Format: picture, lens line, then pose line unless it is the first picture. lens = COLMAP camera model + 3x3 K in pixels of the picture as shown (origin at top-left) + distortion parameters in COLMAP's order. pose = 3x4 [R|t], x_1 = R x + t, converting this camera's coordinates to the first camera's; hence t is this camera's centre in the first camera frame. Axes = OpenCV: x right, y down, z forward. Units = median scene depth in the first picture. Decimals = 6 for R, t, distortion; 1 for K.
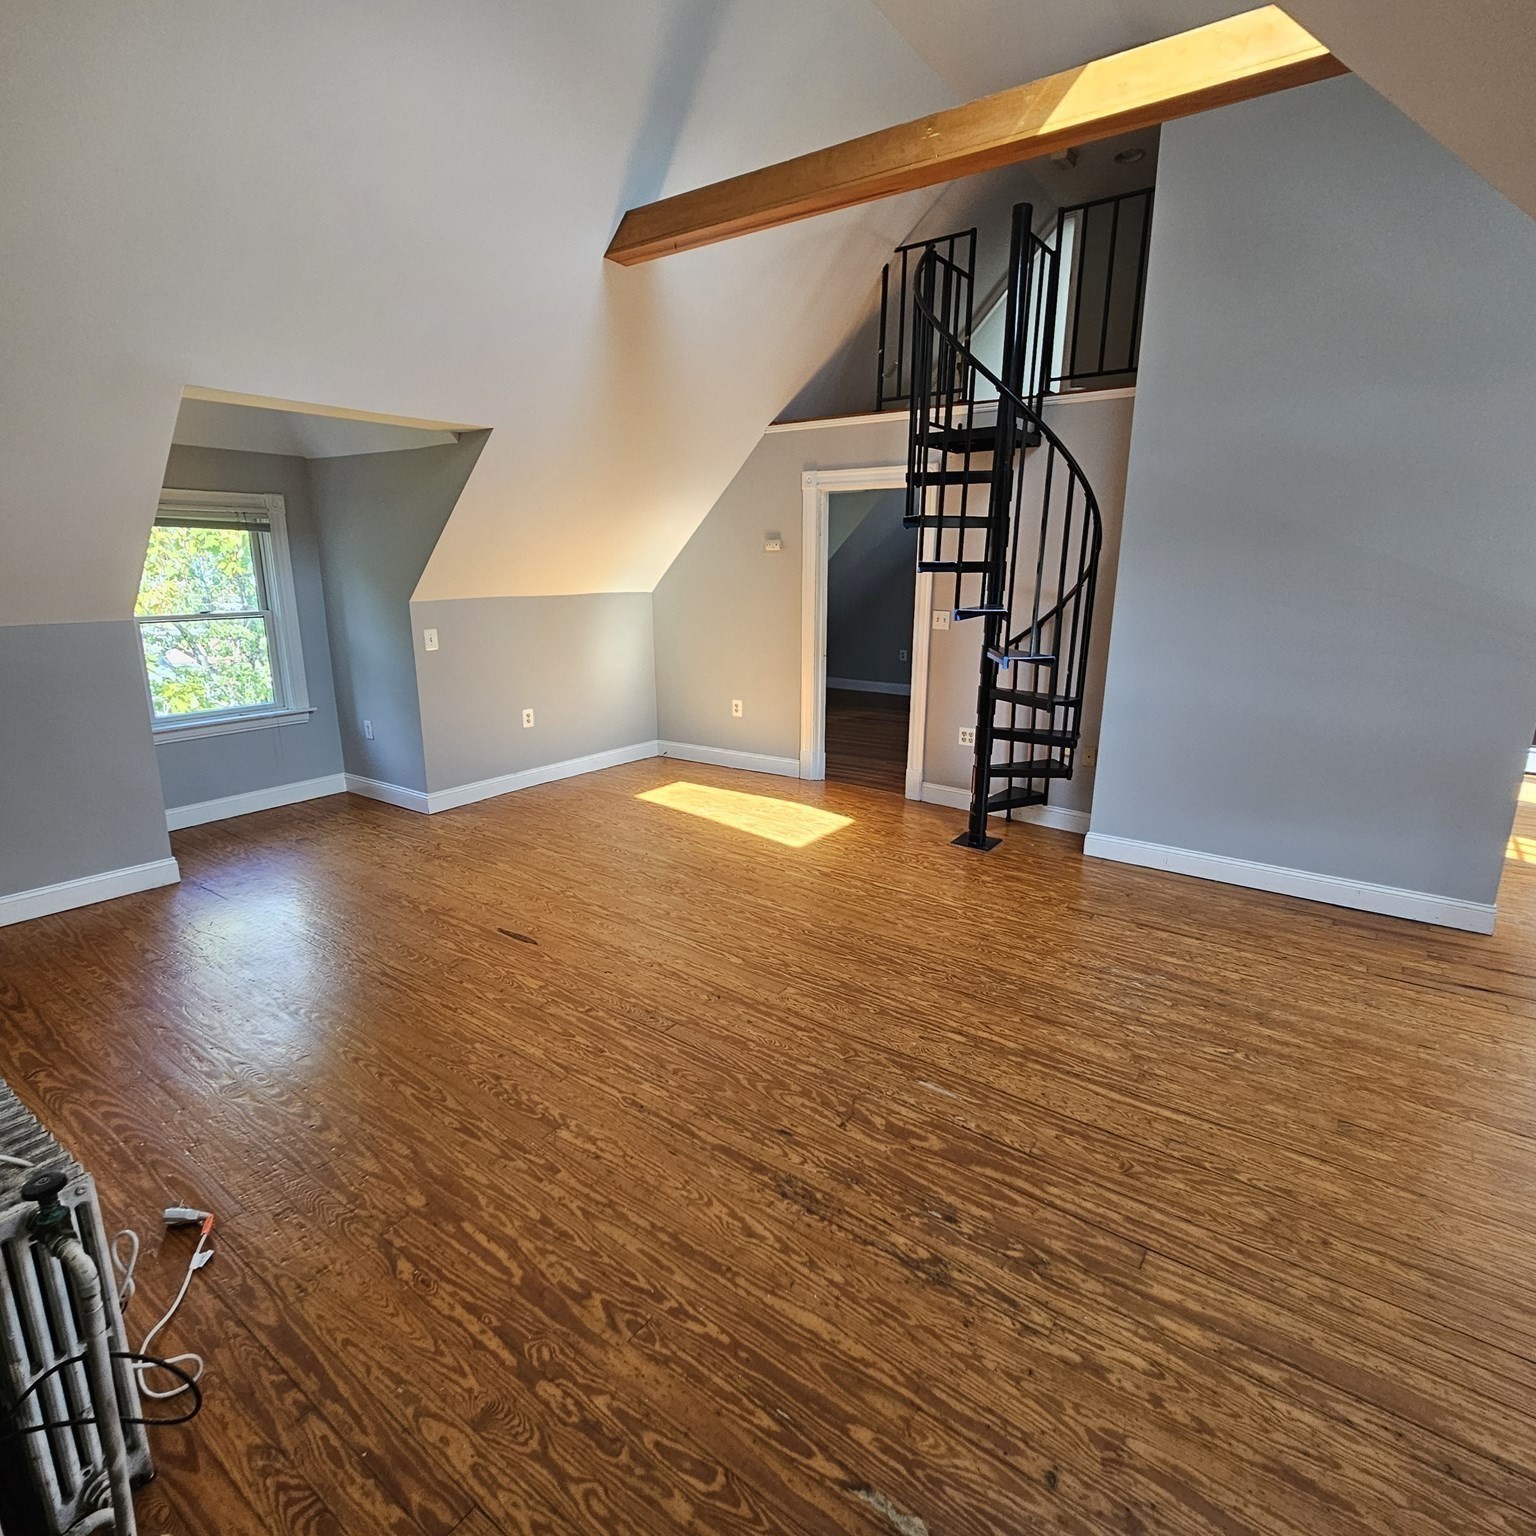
lens RADIAL K [[831.7, 0, 768.0], [0, 831.7, 768.0], [0, 0, 1]] dist [-0.001946, 0.002799]
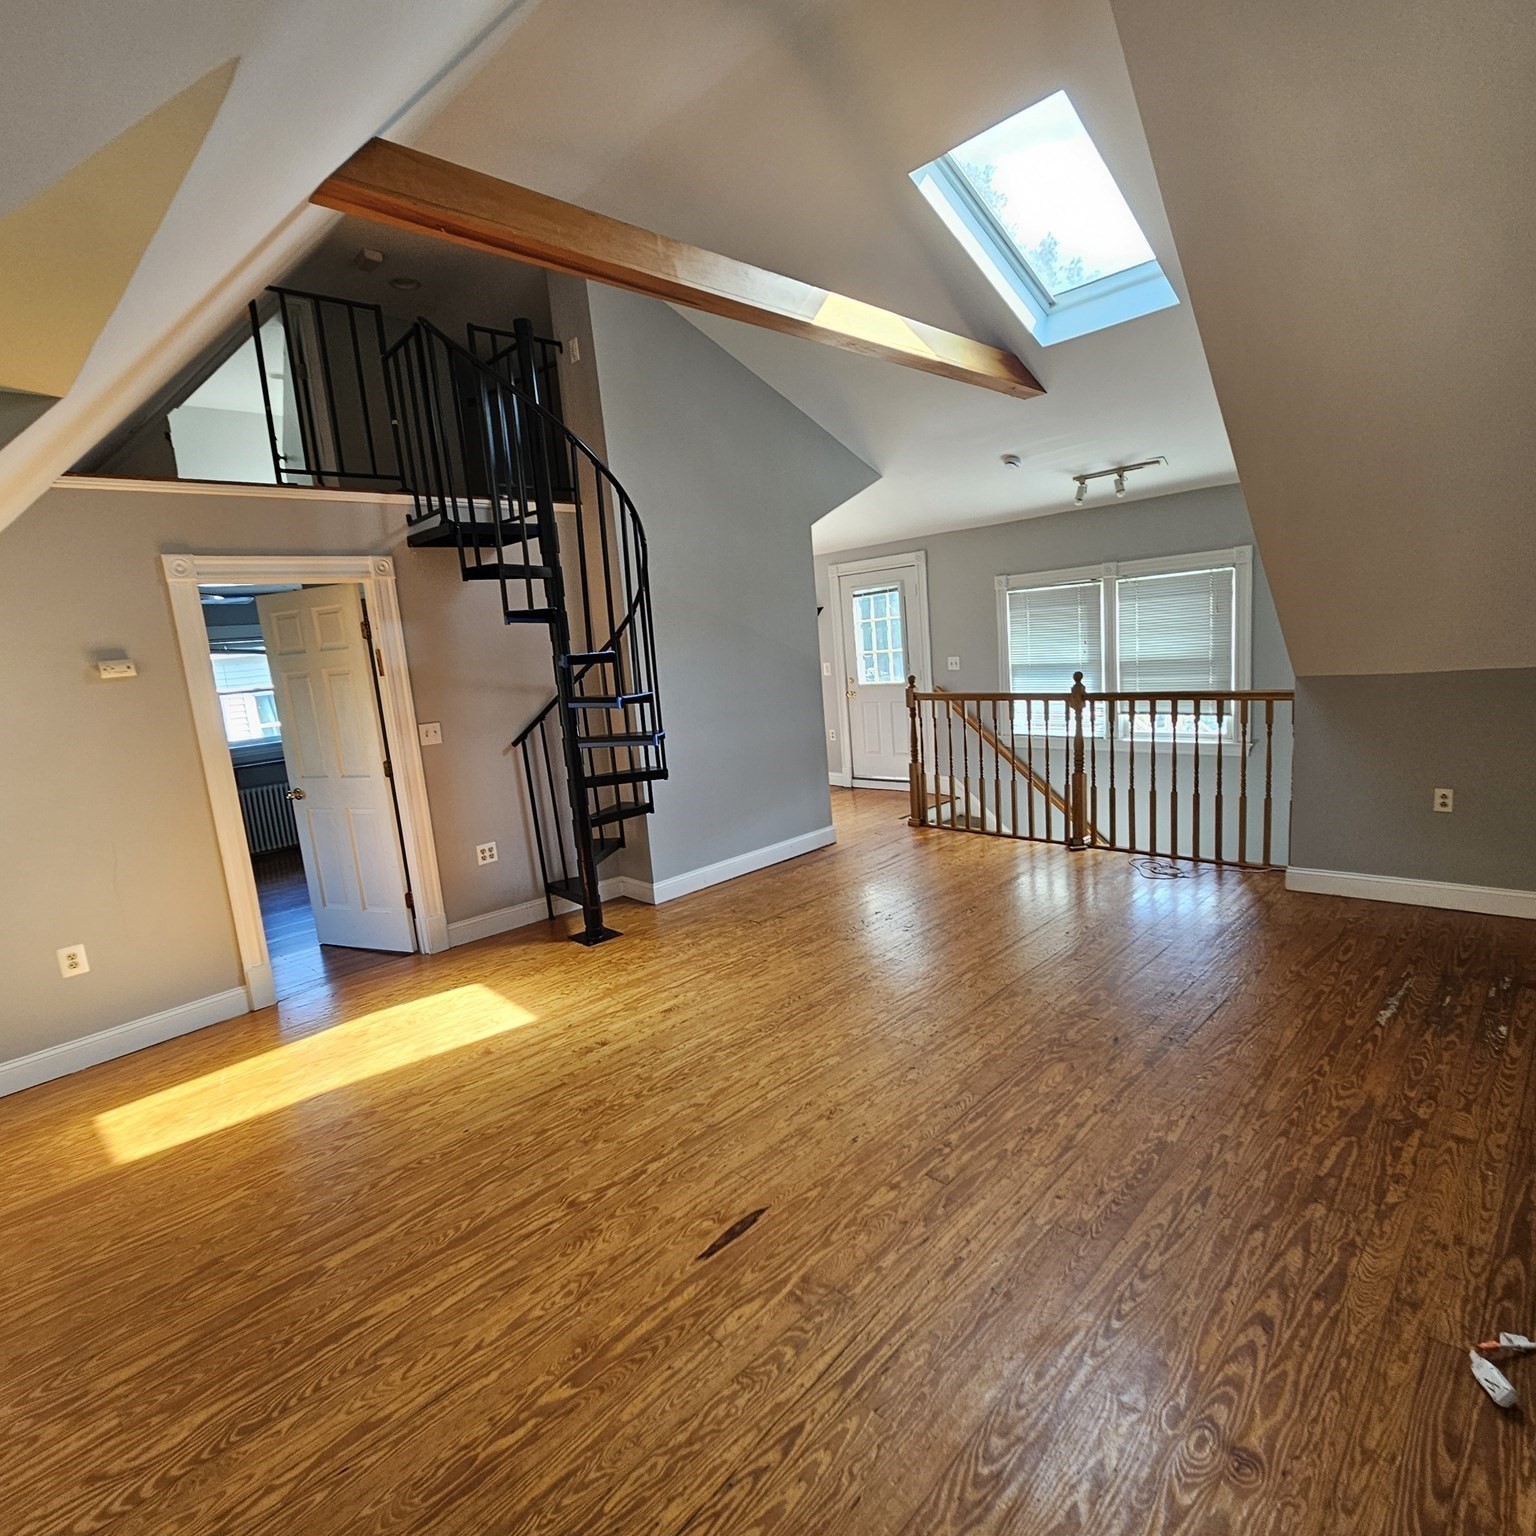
lens RADIAL K [[831.7, 0, 768.0], [0, 831.7, 768.0], [0, 0, 1]] dist [-0.001946, 0.002799]
pose [[0.168444, -0.172109, 0.970570, -0.656739], [0.319268, 0.941086, 0.111472, -0.147751], [-0.932574, 0.291095, 0.213469, 0.571772]]
